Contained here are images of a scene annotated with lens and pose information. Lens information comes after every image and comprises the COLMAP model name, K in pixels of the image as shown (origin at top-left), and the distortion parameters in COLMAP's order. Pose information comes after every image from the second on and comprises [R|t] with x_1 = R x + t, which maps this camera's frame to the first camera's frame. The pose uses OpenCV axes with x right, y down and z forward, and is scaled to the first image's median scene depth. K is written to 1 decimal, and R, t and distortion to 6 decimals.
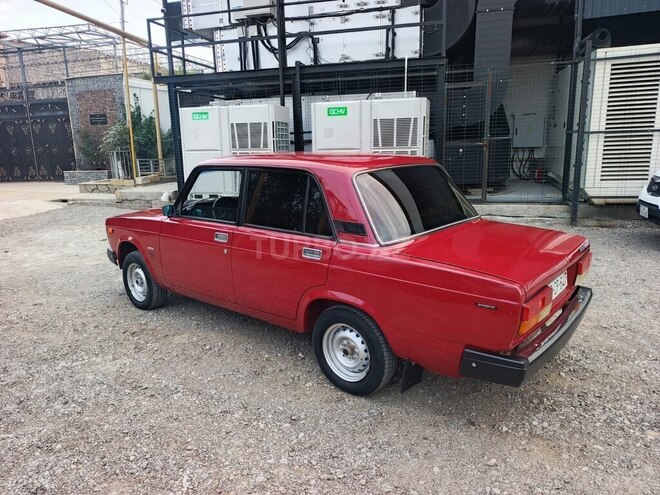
lens RADIAL K [[469.9, 0, 327.4], [0, 469.9, 246.0], [0, 0, 1]] dist [0.021039, -0.013410]
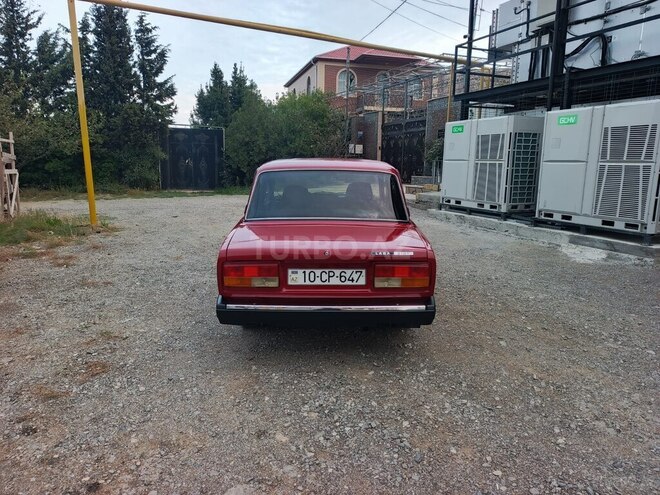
lens RADIAL K [[469.9, 0, 328.4], [0, 469.9, 245.6], [0, 0, 1]] dist [0.021039, -0.013410]
pose [[0.641690, 0.160455, -0.749992, 0.465288], [-0.180044, 0.982060, 0.056059, -0.017685], [0.745532, 0.099059, 0.659067, 0.085852]]
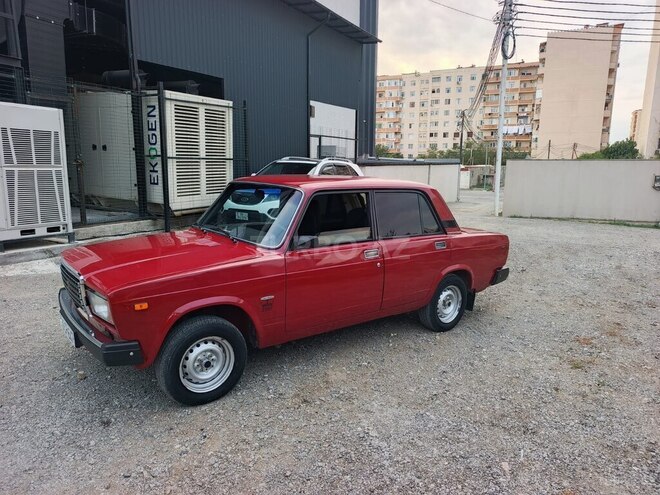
lens RADIAL K [[469.9, 0, 330.8], [0, 469.9, 244.2], [0, 0, 1]] dist [0.021039, -0.013410]
pose [[0.207383, -0.138547, 0.968399, -0.559983], [0.179231, 0.978545, 0.101616, -0.072410], [-0.961701, 0.152494, 0.227766, 0.363756]]
